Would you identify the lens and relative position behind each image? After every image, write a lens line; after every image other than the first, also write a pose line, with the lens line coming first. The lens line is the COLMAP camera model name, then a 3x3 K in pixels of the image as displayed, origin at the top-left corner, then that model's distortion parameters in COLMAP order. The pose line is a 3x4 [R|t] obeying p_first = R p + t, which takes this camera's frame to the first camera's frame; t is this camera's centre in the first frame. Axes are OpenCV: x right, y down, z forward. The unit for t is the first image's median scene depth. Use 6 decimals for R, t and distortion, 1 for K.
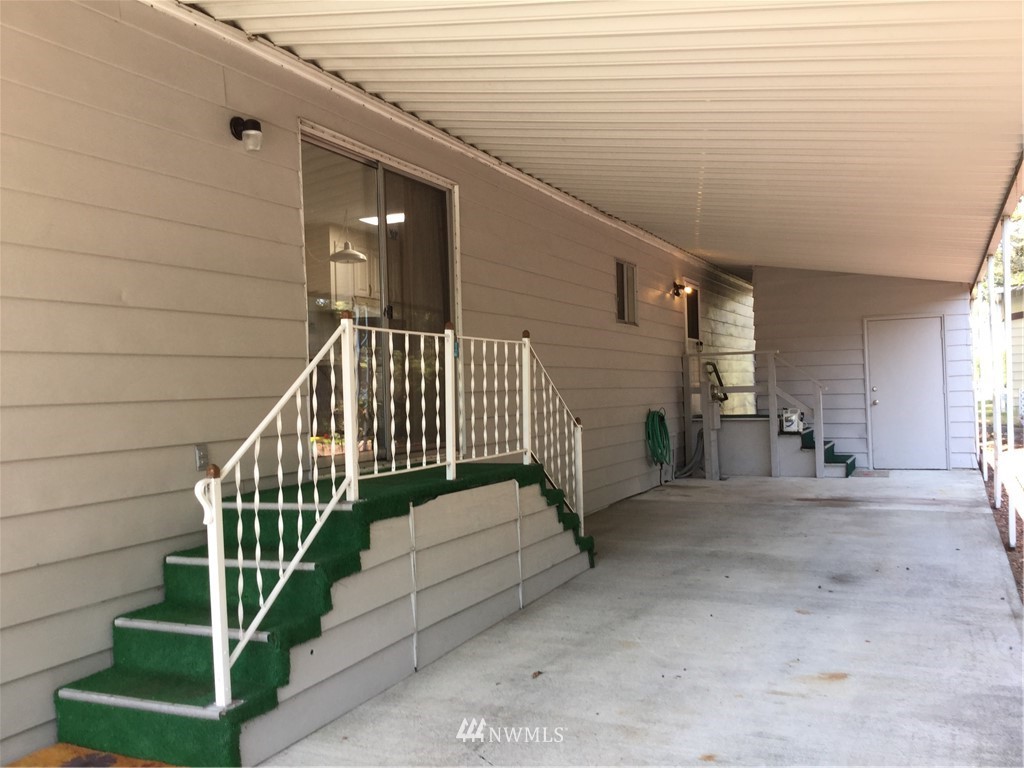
lens RADIAL K [[931.8, 0, 512.0], [0, 931.8, 384.0], [0, 0, 1]] dist [0.002195, -0.000441]
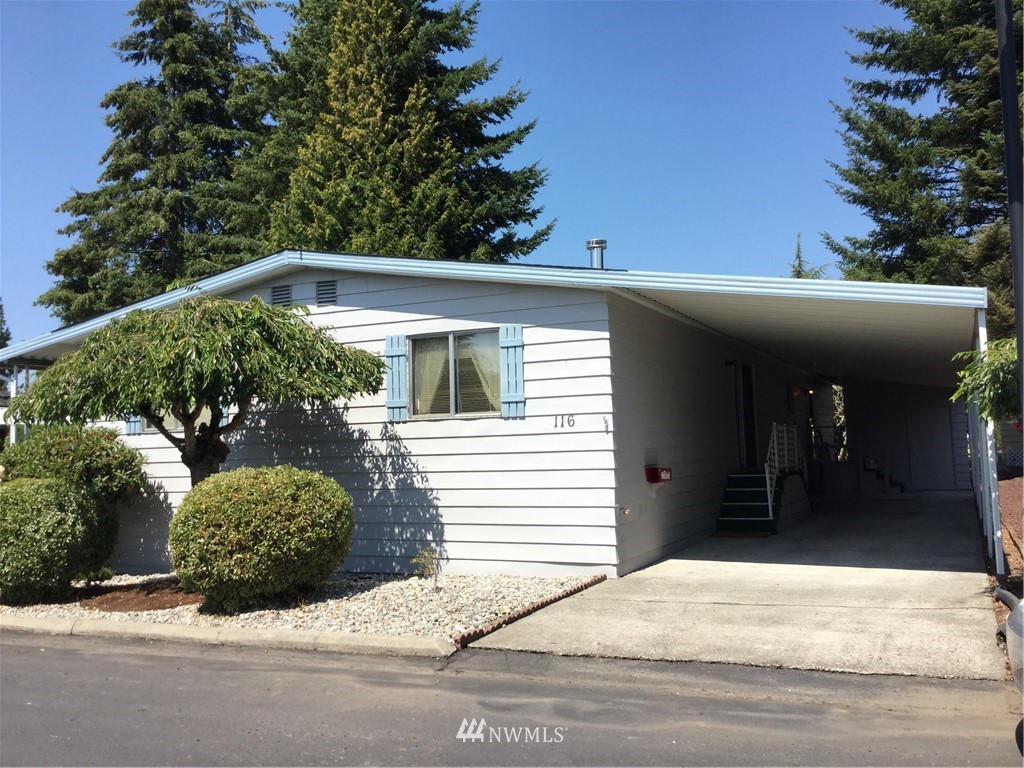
lens RADIAL K [[931.8, 0, 512.0], [0, 931.8, 384.0], [0, 0, 1]] dist [0.002195, -0.000441]
pose [[0.999734, 0.002962, -0.022868, -0.376349], [-0.004466, 0.997812, -0.065965, 0.007289], [0.022623, 0.066049, 0.997560, -0.891537]]
